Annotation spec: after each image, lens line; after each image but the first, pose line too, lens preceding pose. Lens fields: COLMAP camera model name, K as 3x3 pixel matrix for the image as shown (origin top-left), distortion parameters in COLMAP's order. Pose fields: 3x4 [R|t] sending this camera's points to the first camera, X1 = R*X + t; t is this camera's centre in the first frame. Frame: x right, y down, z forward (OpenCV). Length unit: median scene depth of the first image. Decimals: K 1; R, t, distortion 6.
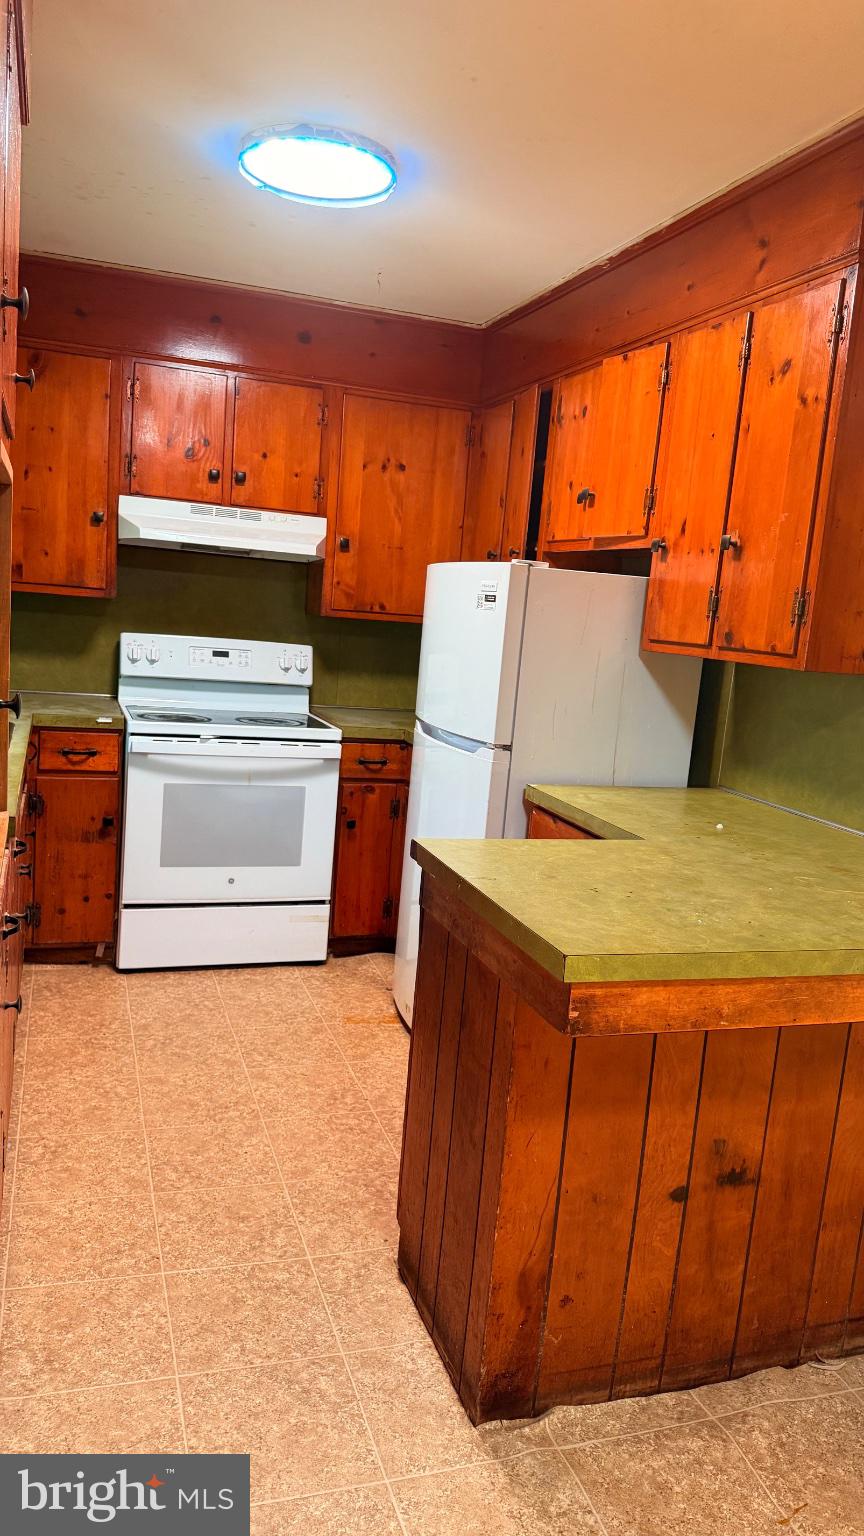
lens RADIAL K [[1071.9, 0, 432.9], [0, 1071.9, 777.6], [0, 0, 1]] dist [0.072112, -0.039352]
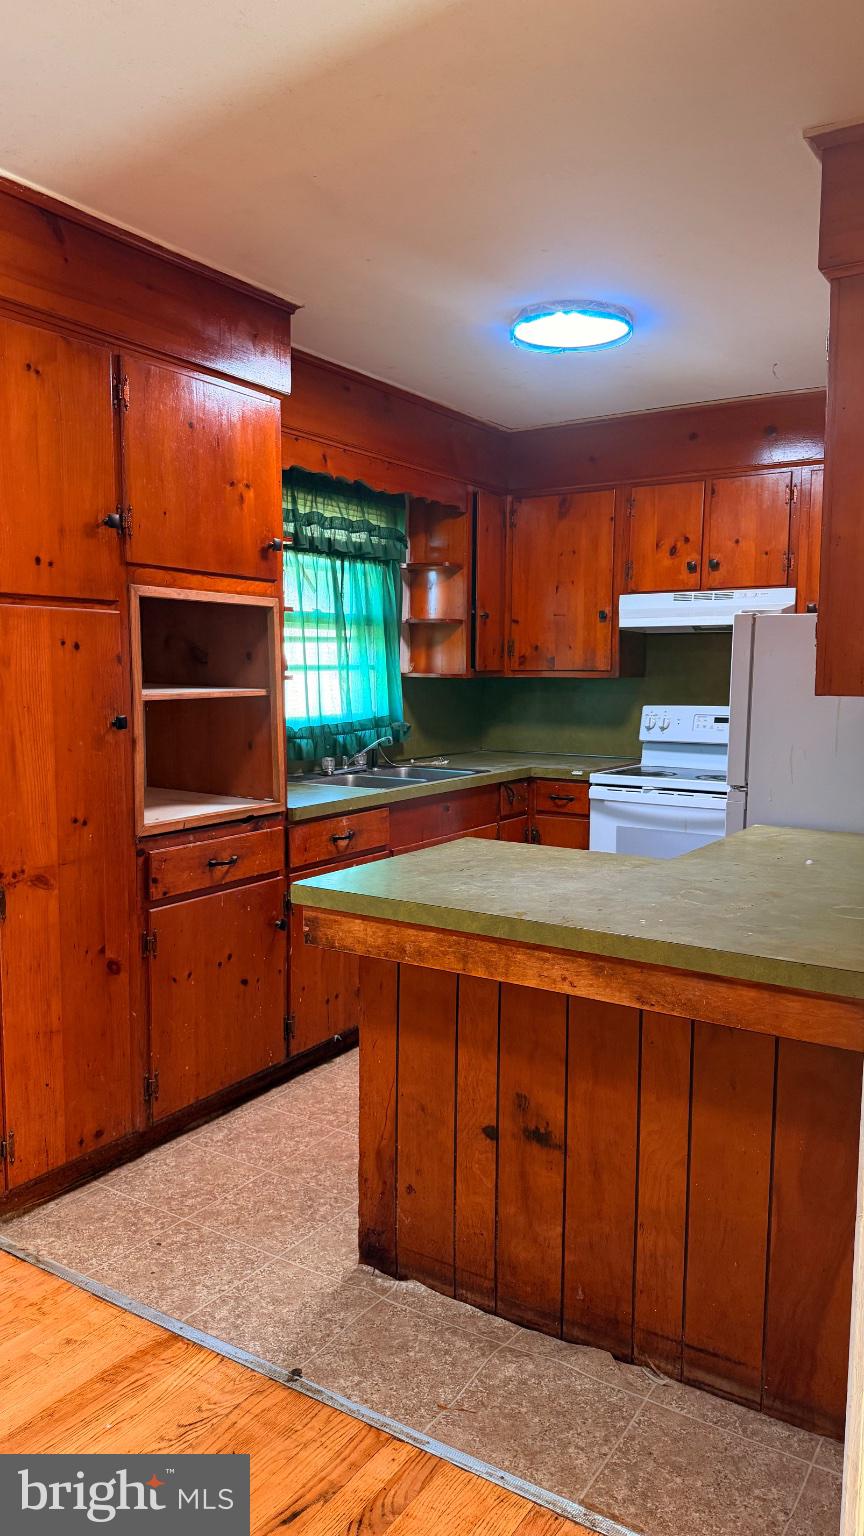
lens RADIAL K [[1071.9, 0, 443.6], [0, 1071.9, 774.3], [0, 0, 1]] dist [0.072112, -0.039352]
pose [[0.623518, 0.000556, -0.781809, 0.561779], [-0.079545, 0.994855, -0.062732, 0.038249], [0.777752, 0.101303, 0.620354, 0.099746]]
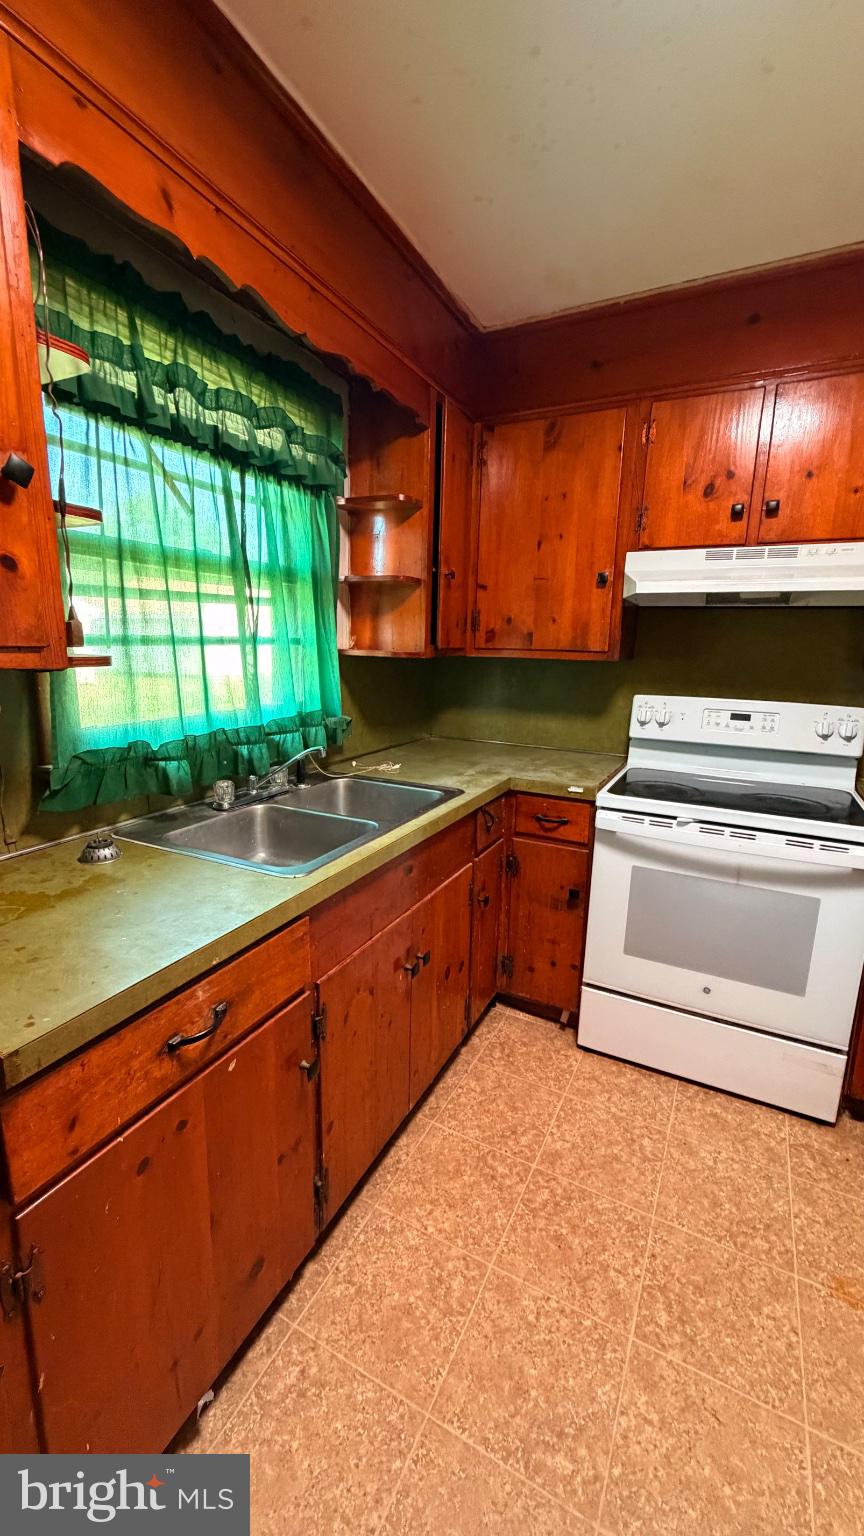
lens RADIAL K [[608.0, 0, 434.9], [0, 608.0, 768.1], [0, 0, 1]] dist [-0.004501, 0.000762]
pose [[0.698968, 0.082174, -0.710416, -0.013468], [-0.081723, 0.996047, 0.034807, -0.078665], [0.710468, 0.033728, 0.702921, 0.523433]]
